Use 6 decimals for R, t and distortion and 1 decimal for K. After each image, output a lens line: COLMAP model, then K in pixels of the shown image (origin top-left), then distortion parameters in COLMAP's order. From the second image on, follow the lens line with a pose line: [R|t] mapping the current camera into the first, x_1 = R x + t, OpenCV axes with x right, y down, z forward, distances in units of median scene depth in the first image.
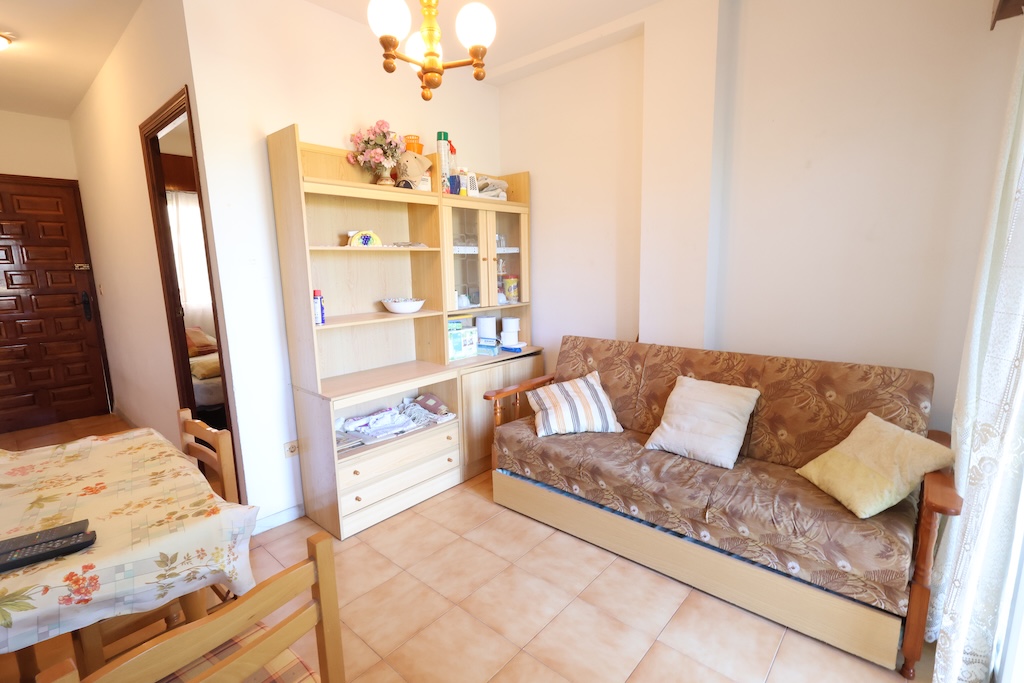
lens RADIAL K [[474.2, 0, 512.3], [0, 474.2, 339.7], [0, 0, 1]] dist [-0.000424, 0.000184]
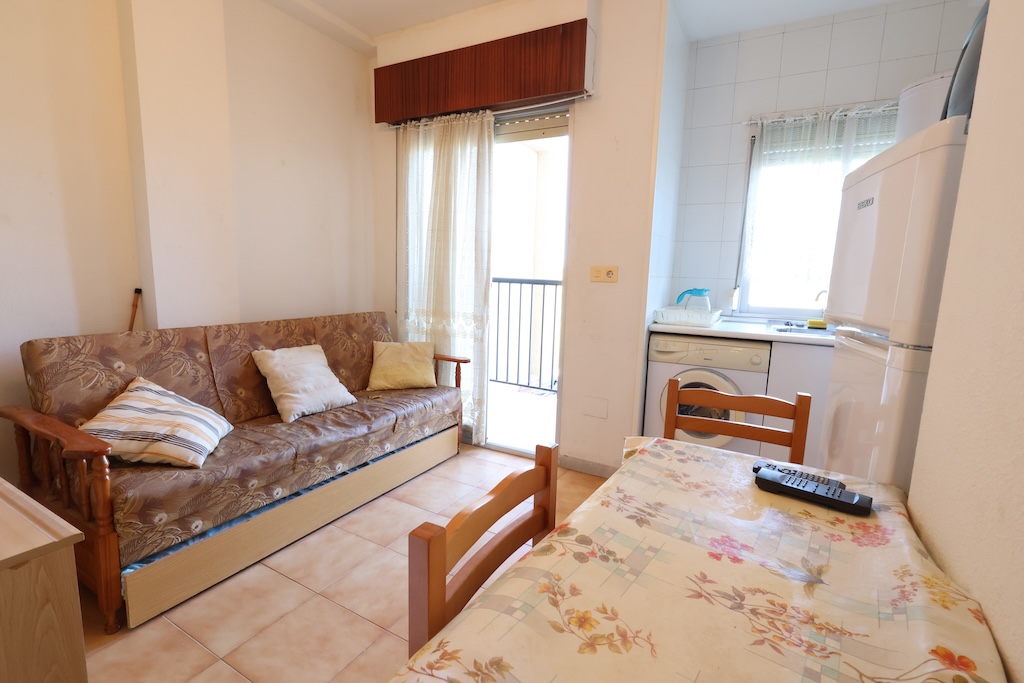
lens RADIAL K [[474.2, 0, 512.3], [0, 474.2, 339.7], [0, 0, 1]] dist [-0.000424, 0.000184]
pose [[-0.199387, -0.163839, 0.966127, -0.669256], [0.082357, 0.979634, 0.183126, -0.079616], [-0.976454, 0.116080, -0.181833, 0.620923]]
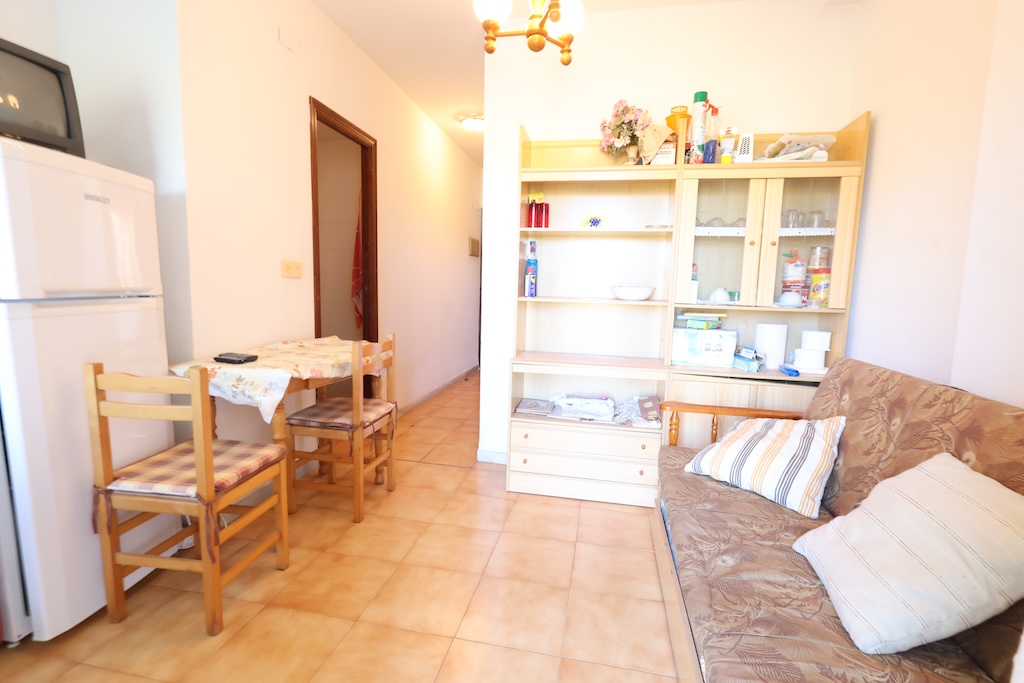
lens RADIAL K [[474.2, 0, 512.3], [0, 474.2, 339.7], [0, 0, 1]] dist [-0.000424, 0.000184]
pose [[0.499095, 0.130288, -0.856697, 0.502850], [-0.177756, 0.983002, 0.045939, 0.019784], [0.848120, 0.129355, 0.513771, 0.359369]]
